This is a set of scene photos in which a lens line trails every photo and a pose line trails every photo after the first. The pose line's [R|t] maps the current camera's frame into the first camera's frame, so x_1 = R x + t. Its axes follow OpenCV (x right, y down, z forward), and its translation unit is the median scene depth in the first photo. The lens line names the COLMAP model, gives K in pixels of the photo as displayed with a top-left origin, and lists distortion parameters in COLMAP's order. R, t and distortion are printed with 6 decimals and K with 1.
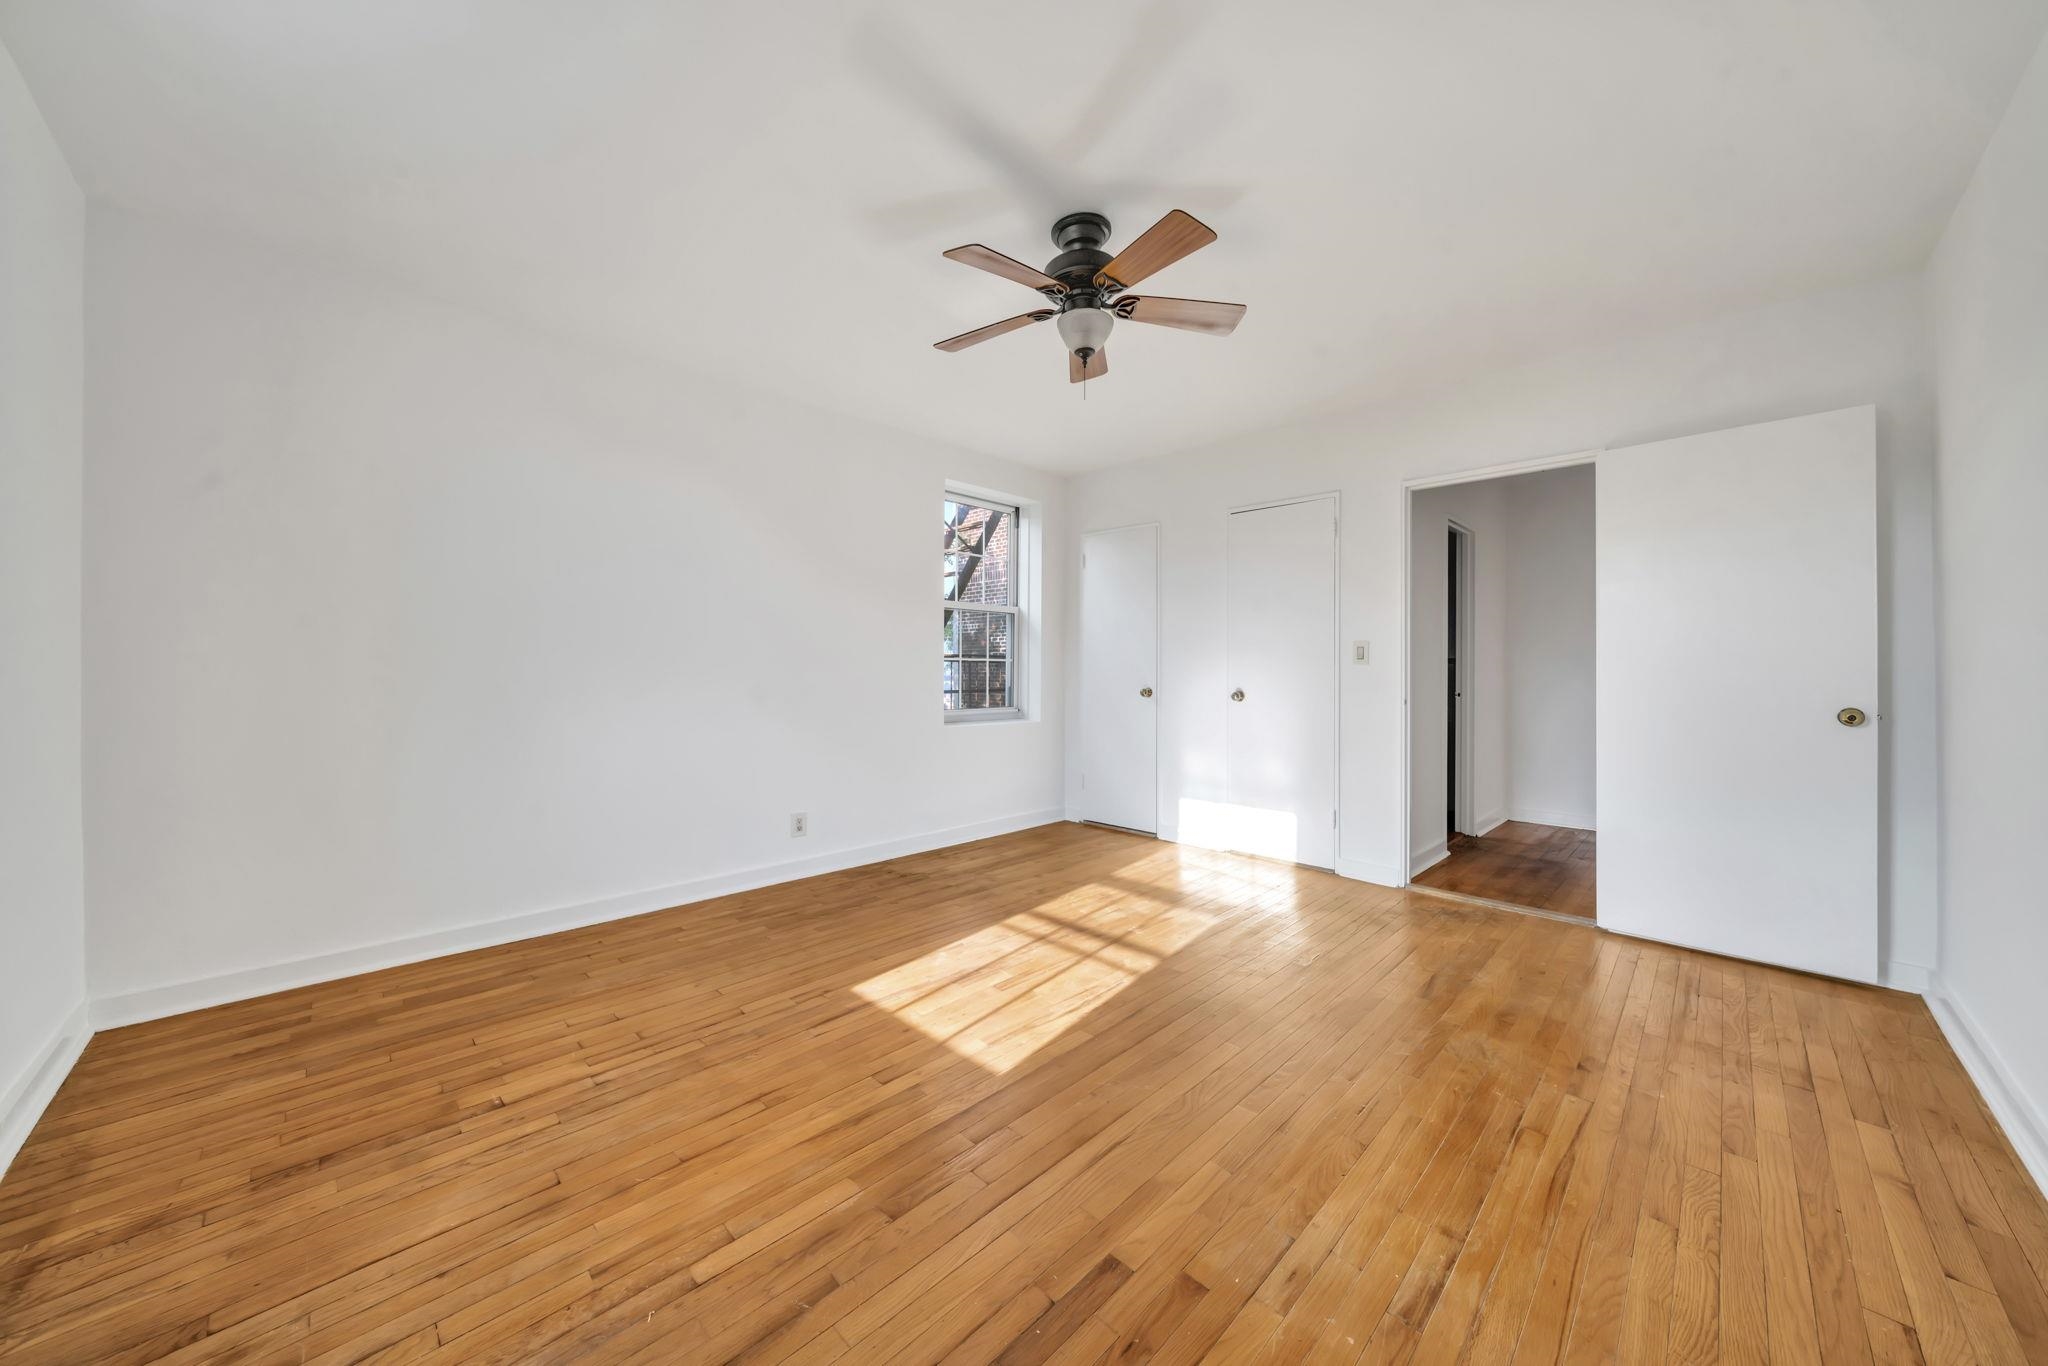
lens RADIAL K [[704.4, 0, 1016.0], [0, 704.4, 673.7], [0, 0, 1]] dist [-0.006026, 0.000101]
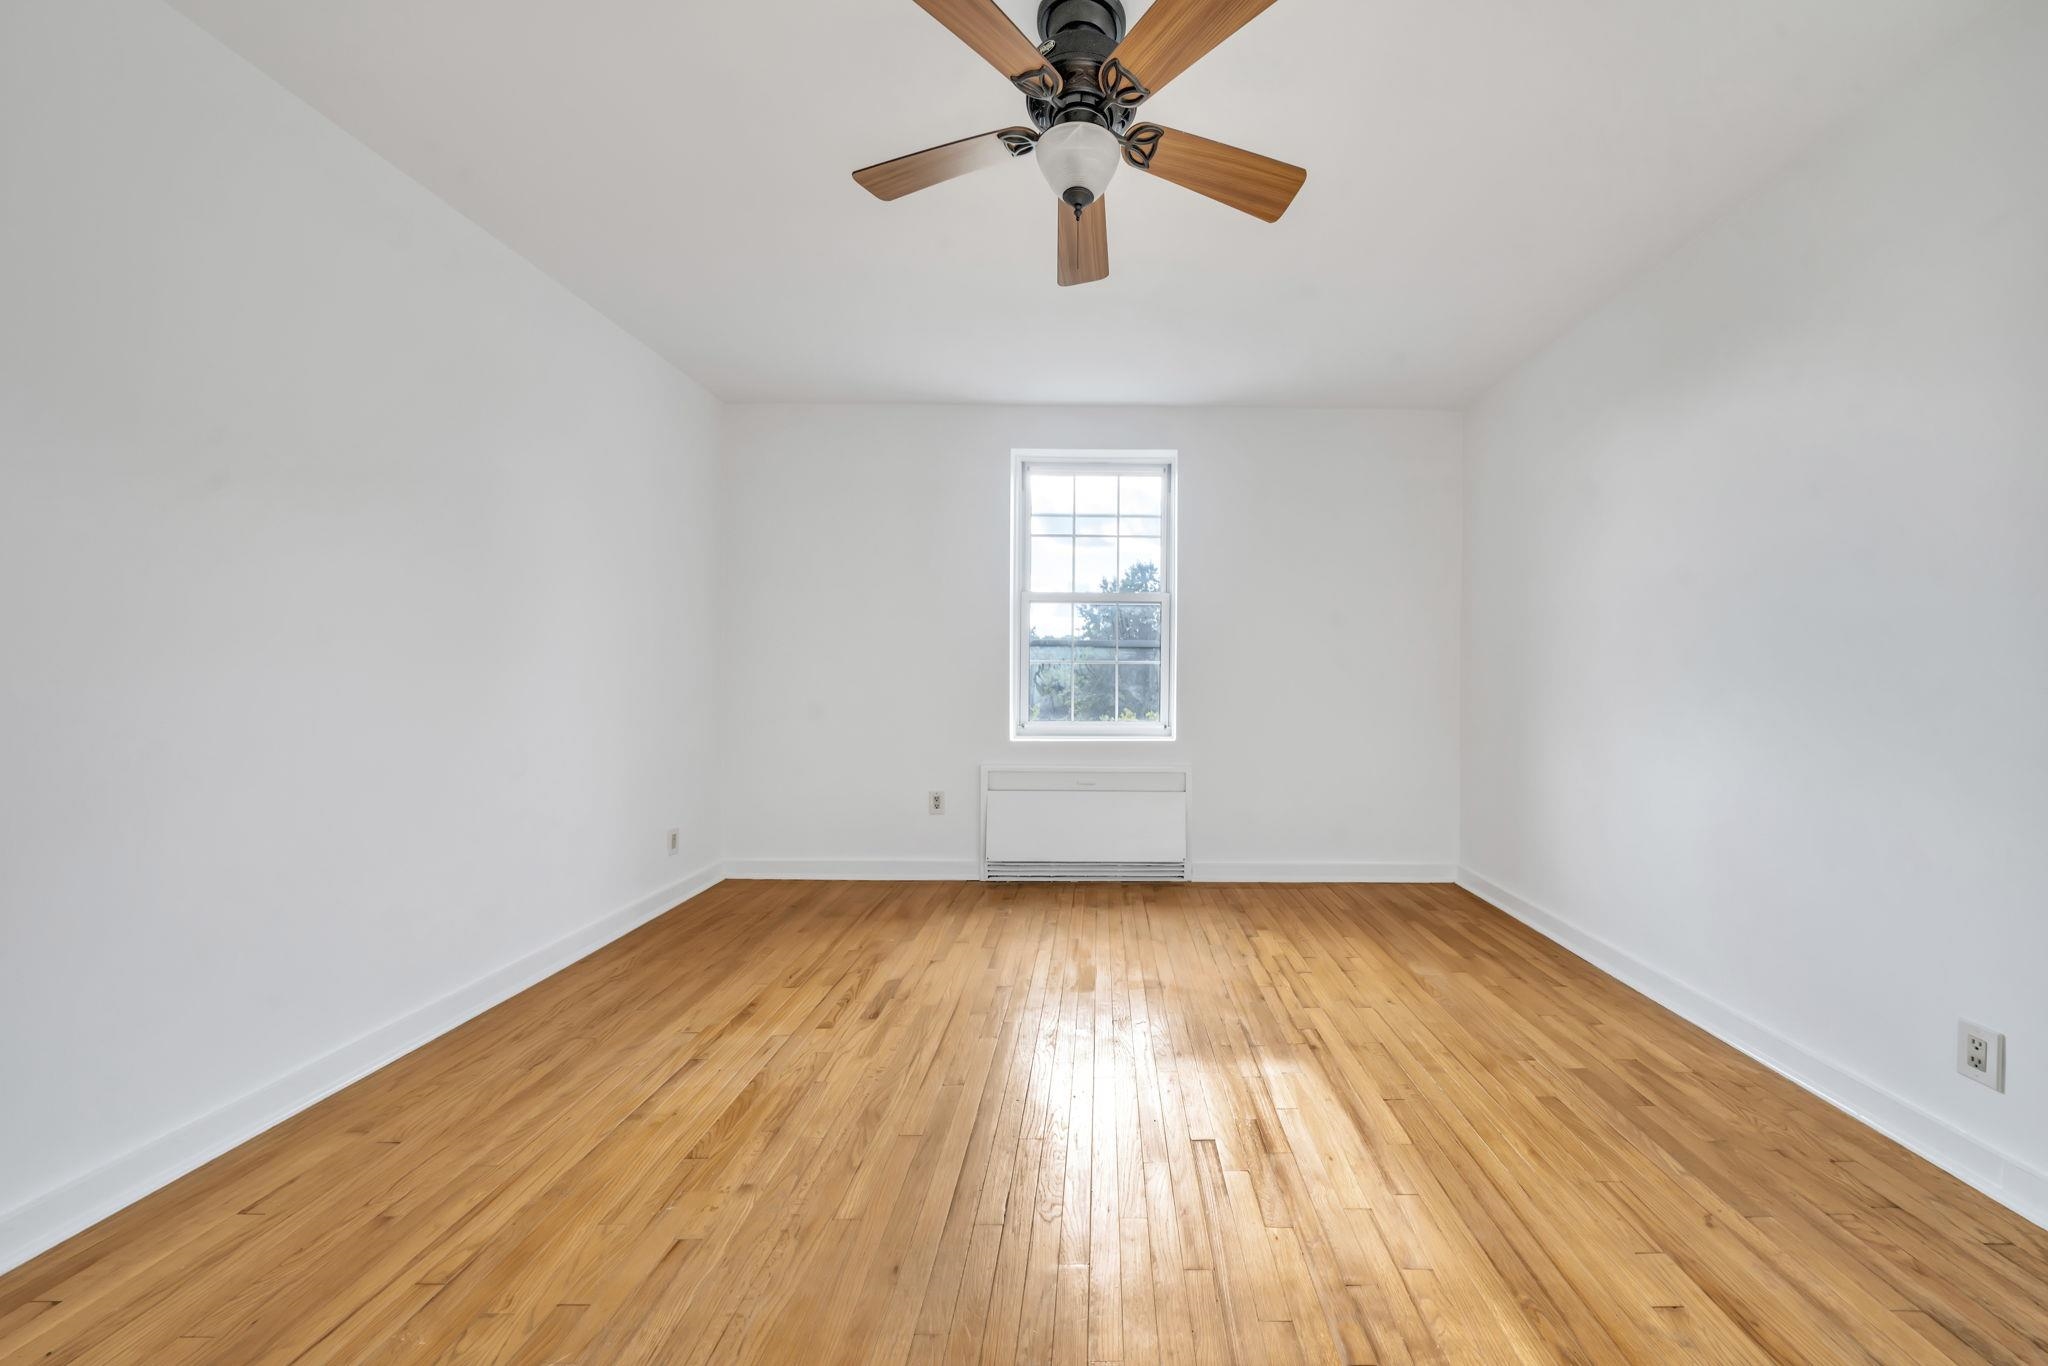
lens RADIAL K [[737.4, 0, 1103.1], [0, 737.4, 683.2], [0, 0, 1]] dist [-0.002478, -0.000017]
pose [[-0.702184, -0.000227, -0.711996, 0.460699], [-0.009830, 0.999908, 0.009376, -0.002690], [0.711928, 0.013583, -0.702121, 1.190805]]
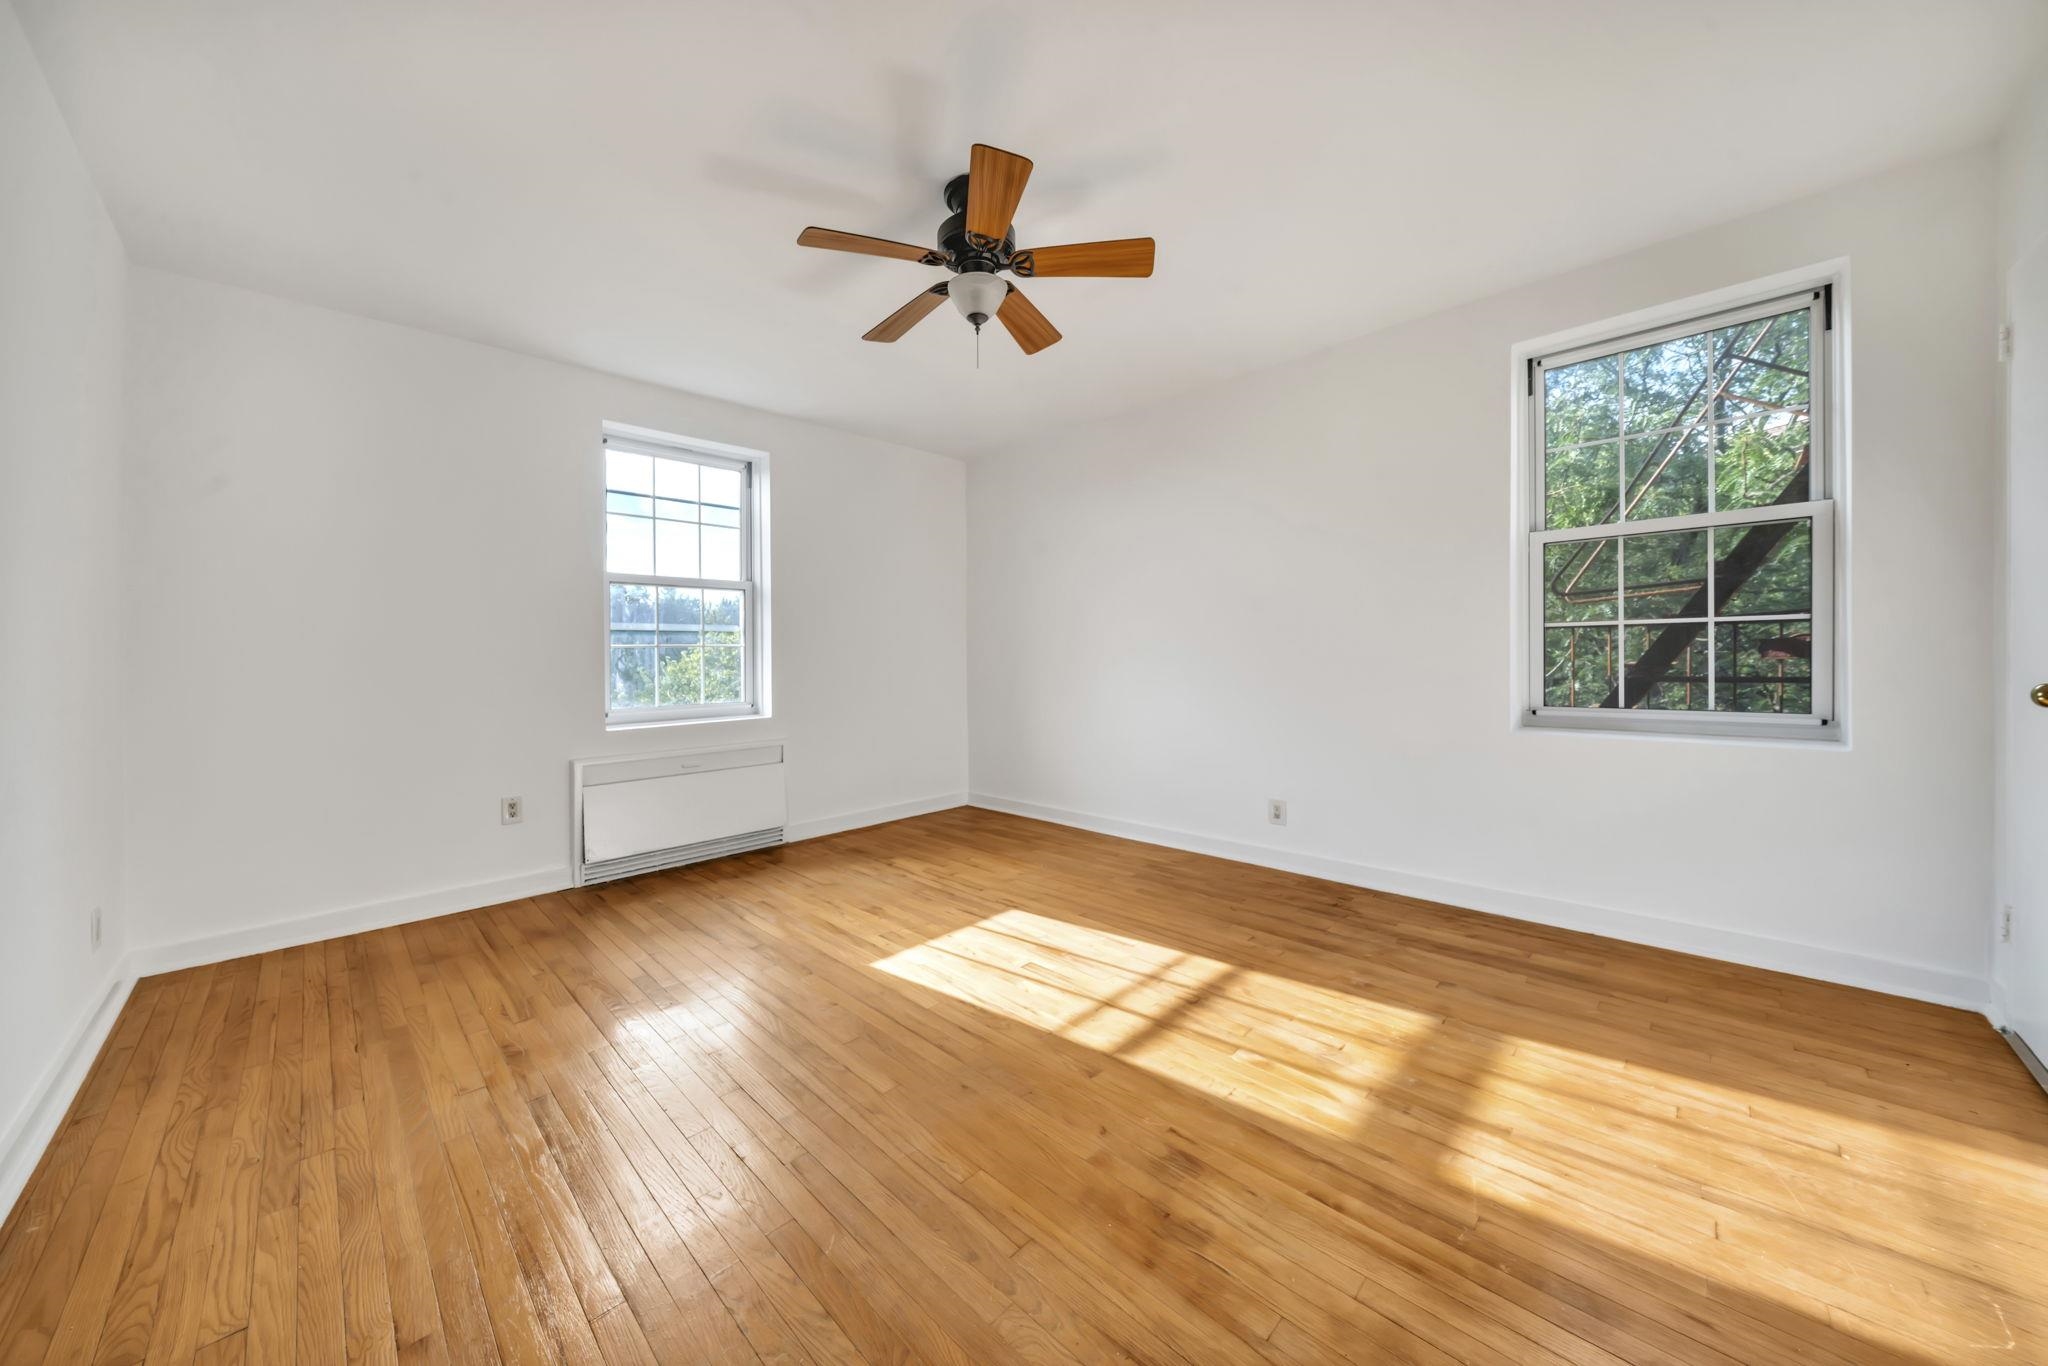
lens RADIAL K [[715.6, 0, 1006.4], [0, 715.6, 661.6], [0, 0, 1]] dist [0.000986, 0.000185]
pose [[-0.001628, 0.002609, -0.999995, 0.841550], [0.014042, 0.999898, 0.002586, 0.004710], [0.999900, -0.014037, -0.001664, 0.815673]]
